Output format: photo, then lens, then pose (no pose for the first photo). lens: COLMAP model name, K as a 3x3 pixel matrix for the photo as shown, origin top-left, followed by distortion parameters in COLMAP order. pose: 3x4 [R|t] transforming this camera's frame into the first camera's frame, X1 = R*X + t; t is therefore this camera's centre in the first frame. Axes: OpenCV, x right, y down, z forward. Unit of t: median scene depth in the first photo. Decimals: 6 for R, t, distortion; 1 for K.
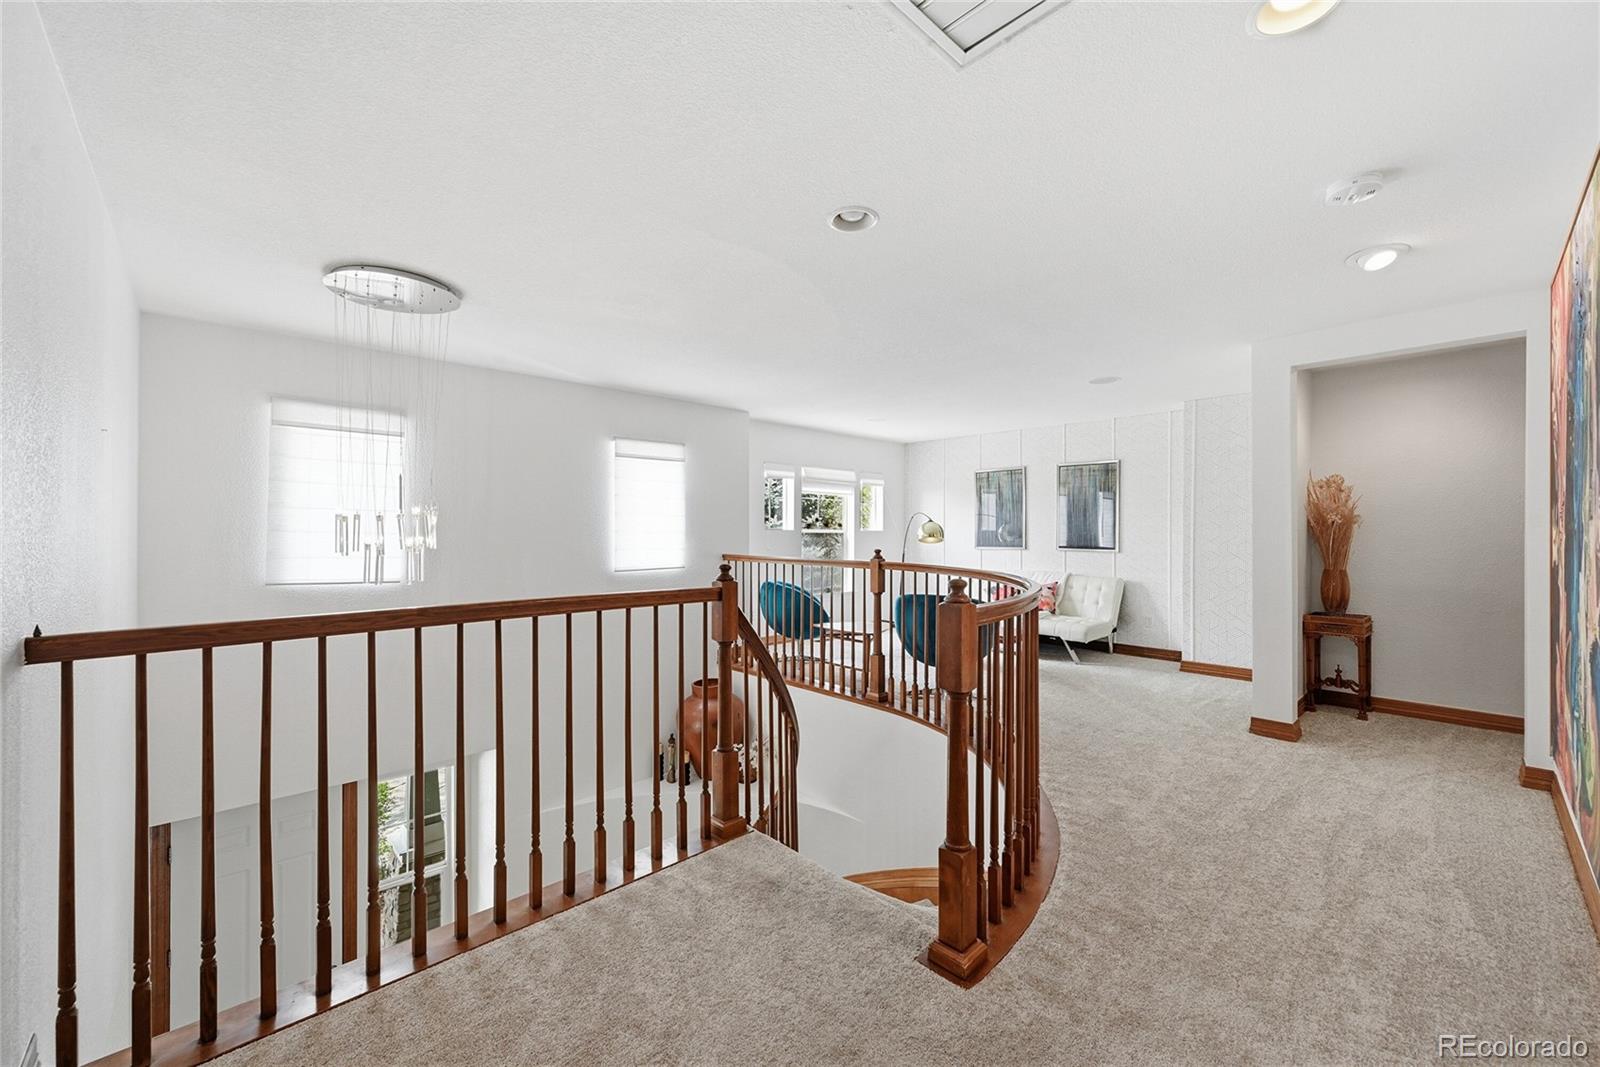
lens RADIAL K [[631.1, 0, 803.2], [0, 631.1, 532.5], [0, 0, 1]] dist [0.001439, 0.000003]
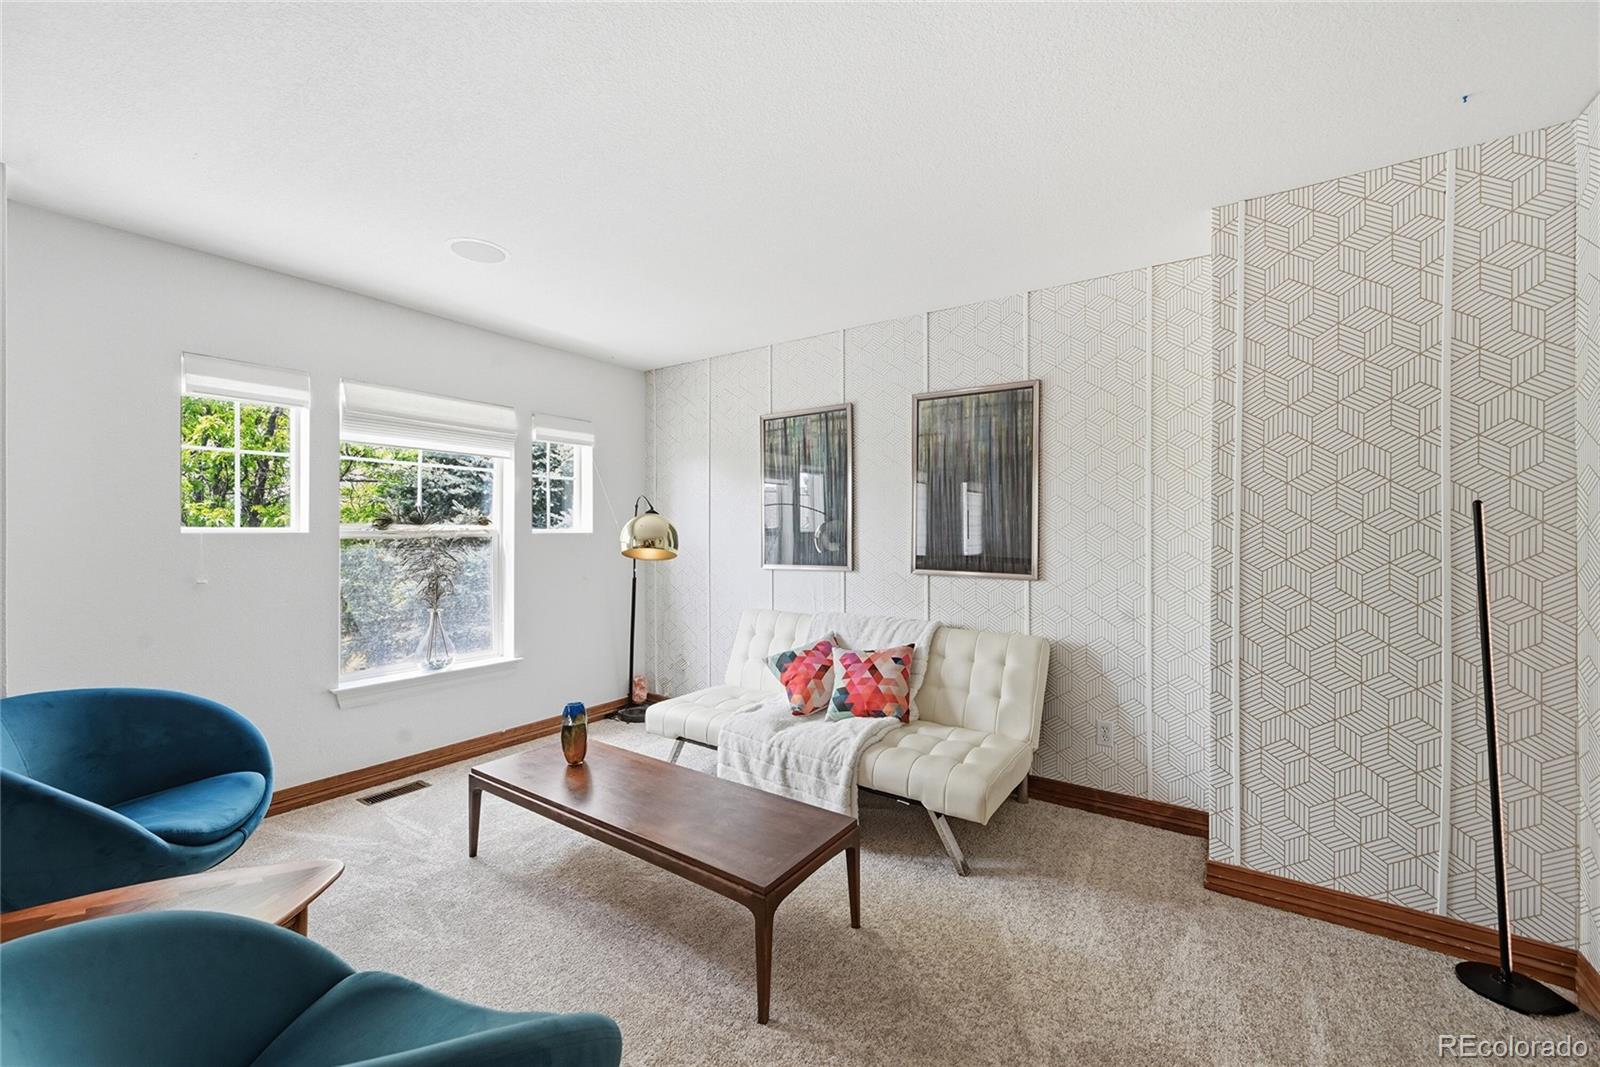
lens RADIAL K [[631.1, 0, 798.8], [0, 631.1, 533.3], [0, 0, 1]] dist [0.001439, 0.000003]
pose [[0.979600, -0.002976, 0.200935, 0.224386], [0.002710, 0.999995, 0.001599, -0.003305], [-0.200939, -0.001022, 0.979603, 0.555976]]
